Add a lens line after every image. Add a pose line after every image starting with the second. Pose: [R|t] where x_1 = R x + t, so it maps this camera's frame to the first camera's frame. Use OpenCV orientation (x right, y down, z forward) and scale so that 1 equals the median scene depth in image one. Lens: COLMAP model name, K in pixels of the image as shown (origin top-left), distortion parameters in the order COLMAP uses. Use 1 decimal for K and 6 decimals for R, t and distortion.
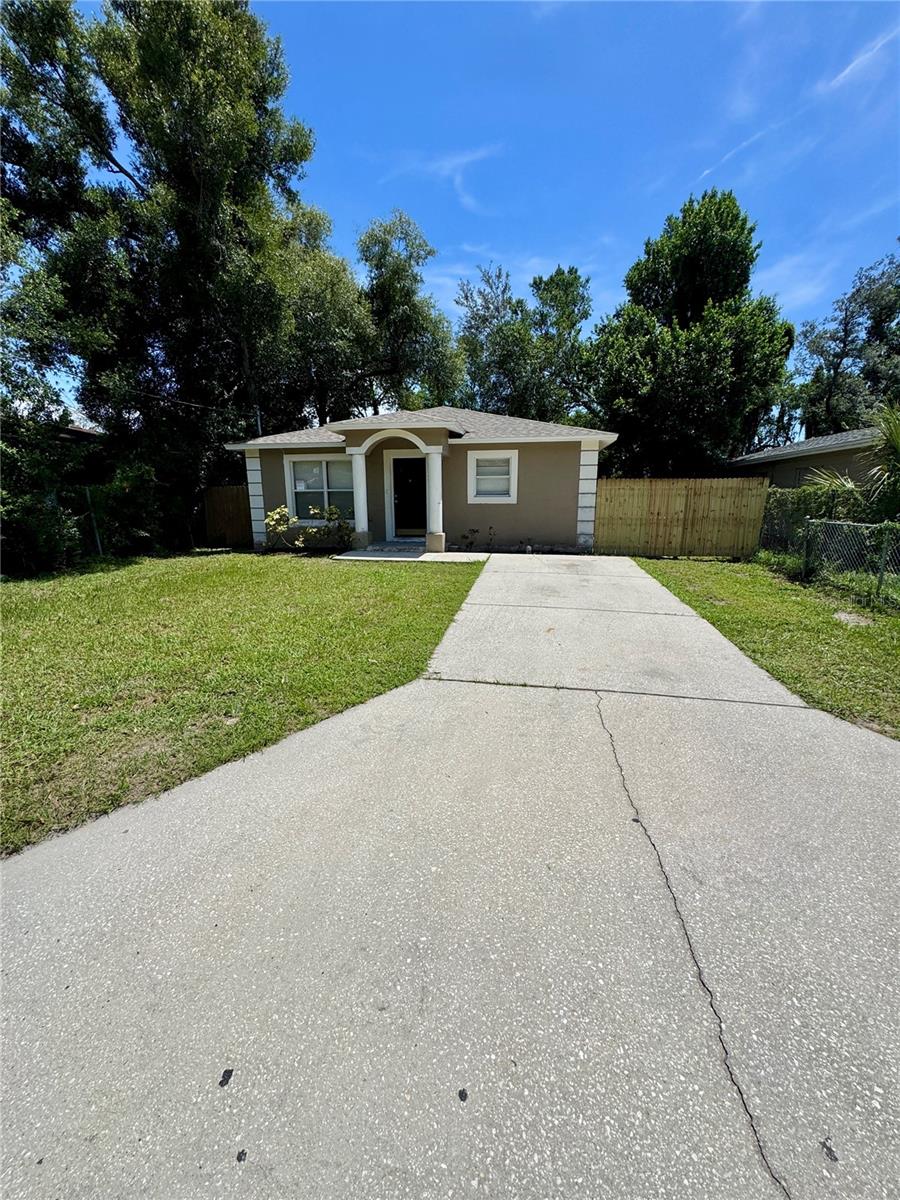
lens RADIAL K [[480.3, 0, 451.6], [0, 480.3, 600.6], [0, 0, 1]] dist [-0.003582, 0.001168]
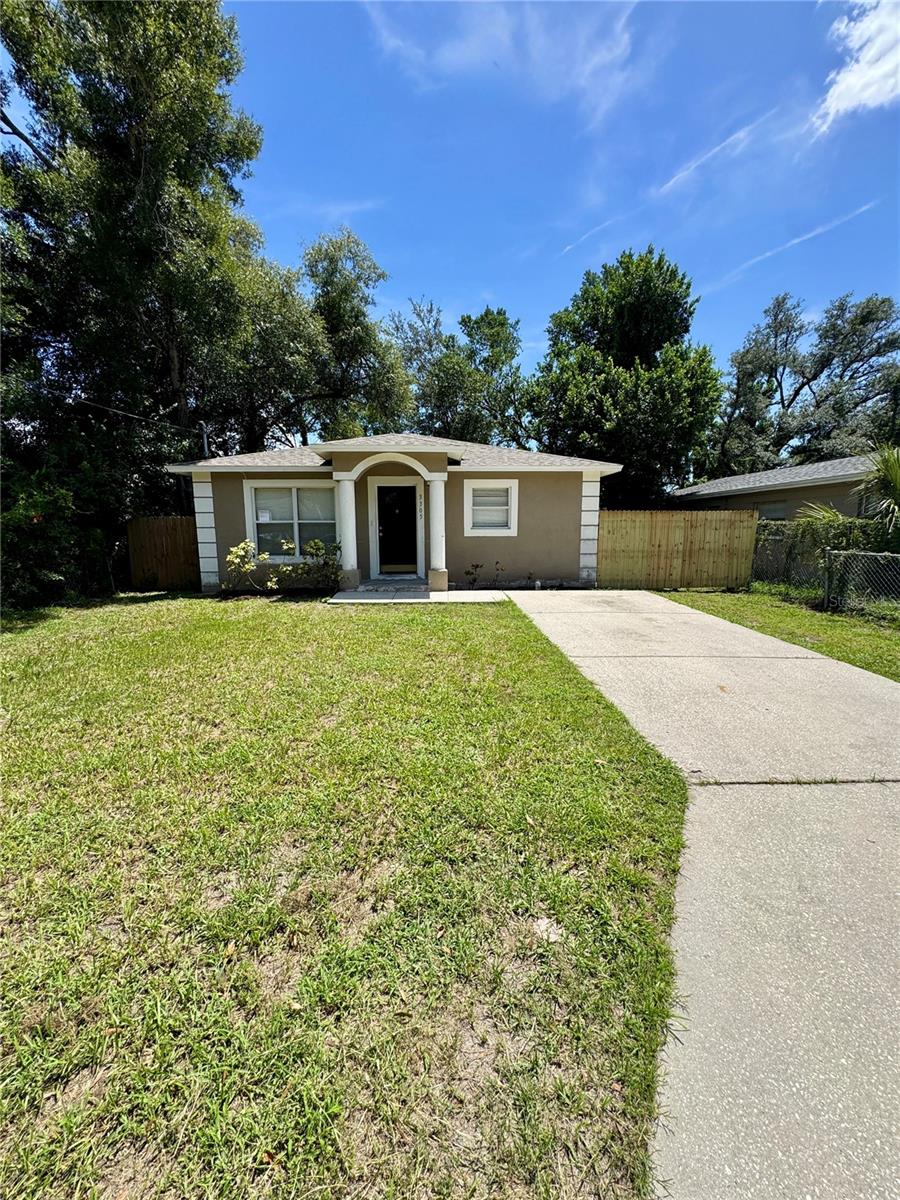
lens RADIAL K [[480.3, 0, 450.8], [0, 480.3, 599.7], [0, 0, 1]] dist [-0.003582, 0.001168]
pose [[0.977435, -0.031438, 0.208885, -0.177989], [0.045460, 0.996998, -0.062669, -0.025623], [-0.206288, 0.070751, 0.975930, 0.122115]]
